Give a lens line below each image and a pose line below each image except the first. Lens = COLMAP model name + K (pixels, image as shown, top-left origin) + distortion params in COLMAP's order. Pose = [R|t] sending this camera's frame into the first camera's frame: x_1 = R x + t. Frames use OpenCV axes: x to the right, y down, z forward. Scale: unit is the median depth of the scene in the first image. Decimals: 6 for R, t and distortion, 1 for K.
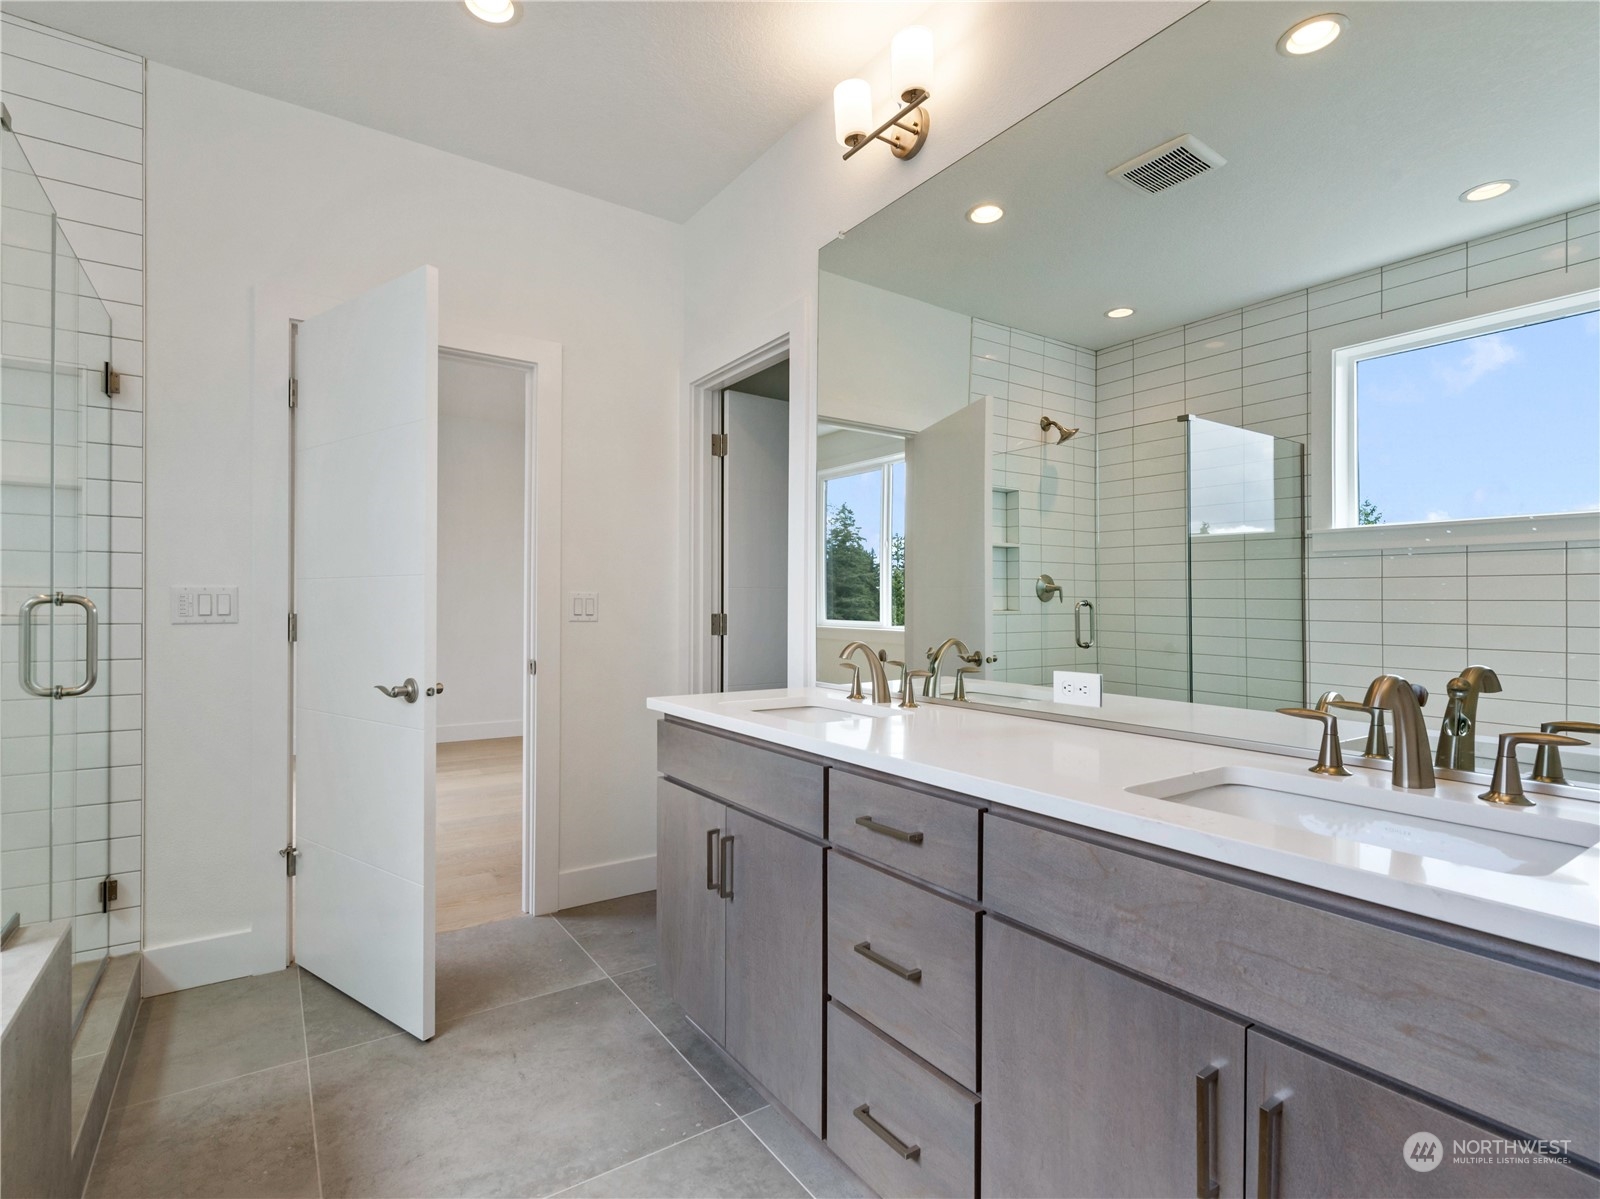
lens RADIAL K [[782.3, 0, 790.6], [0, 782.3, 607.4], [0, 0, 1]] dist [-0.000383, -0.001057]
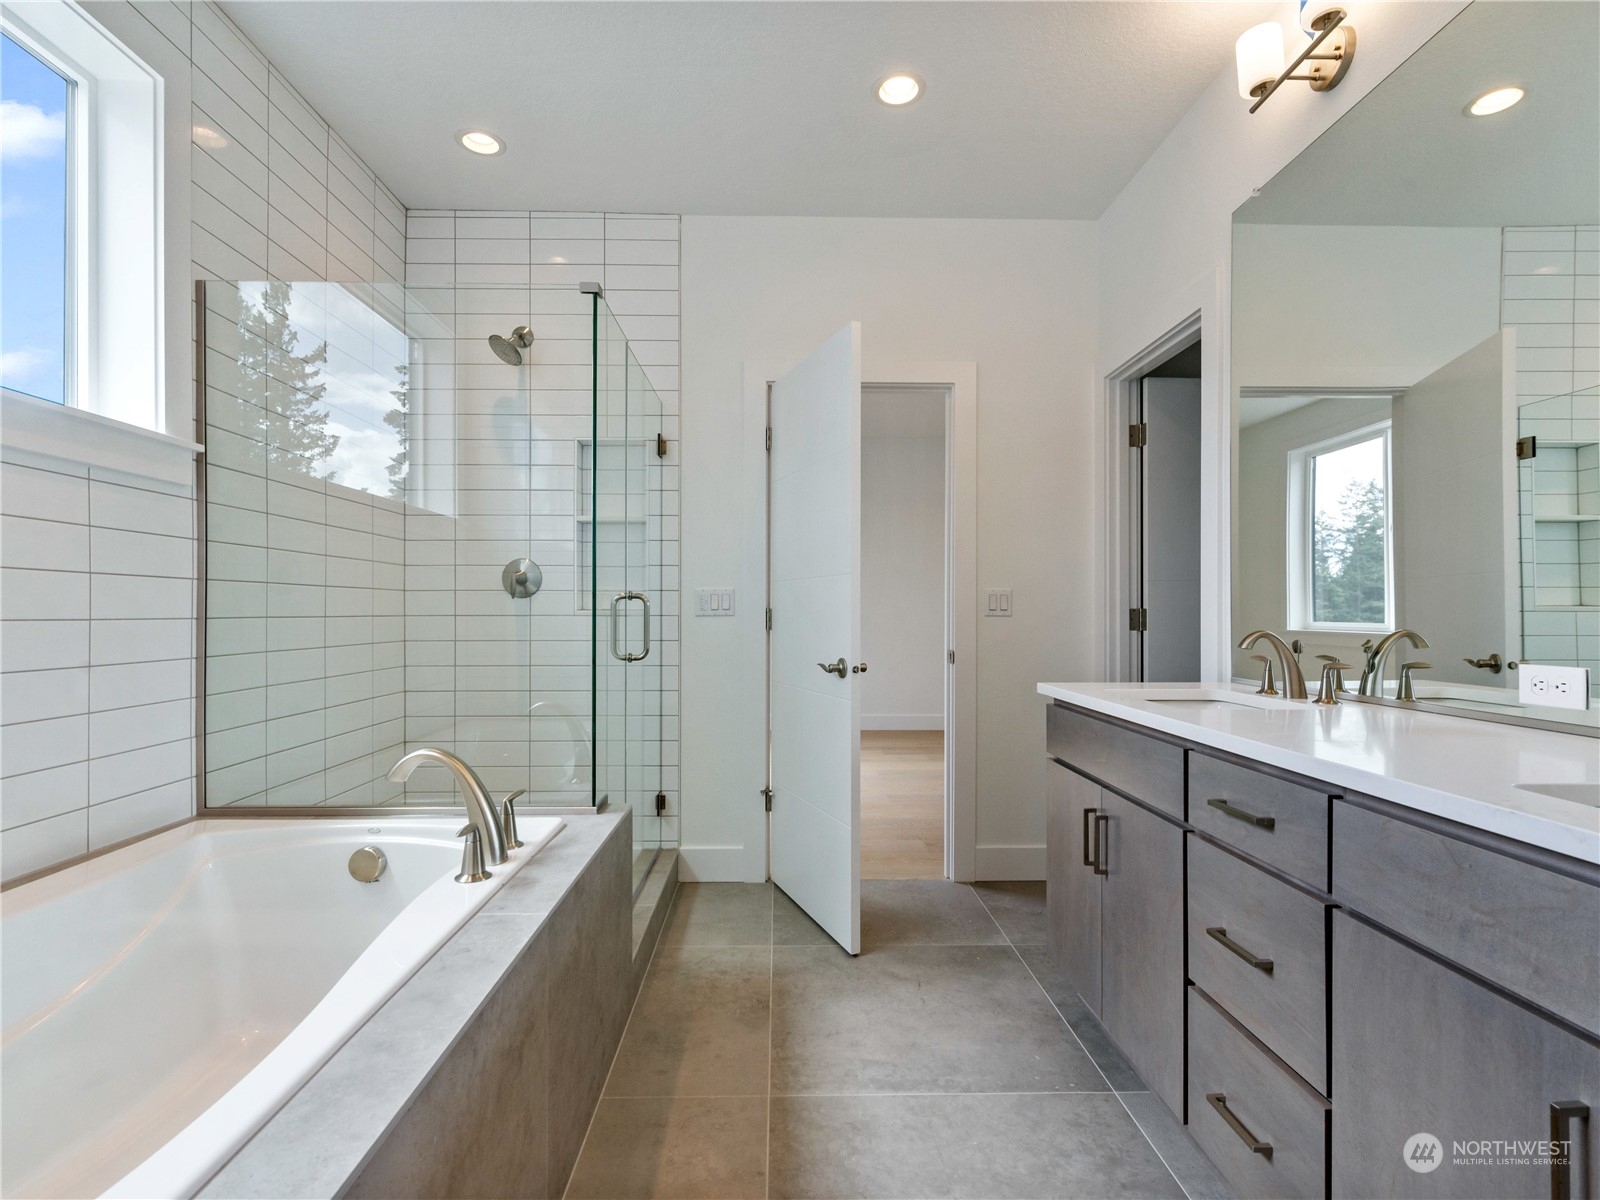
lens RADIAL K [[782.3, 0, 790.6], [0, 782.3, 607.9], [0, 0, 1]] dist [-0.000383, -0.001057]
pose [[0.837325, -0.008039, -0.546646, 0.121075], [0.003541, 0.999951, -0.009282, 0.022855], [0.546693, 0.005836, 0.837313, -0.077240]]
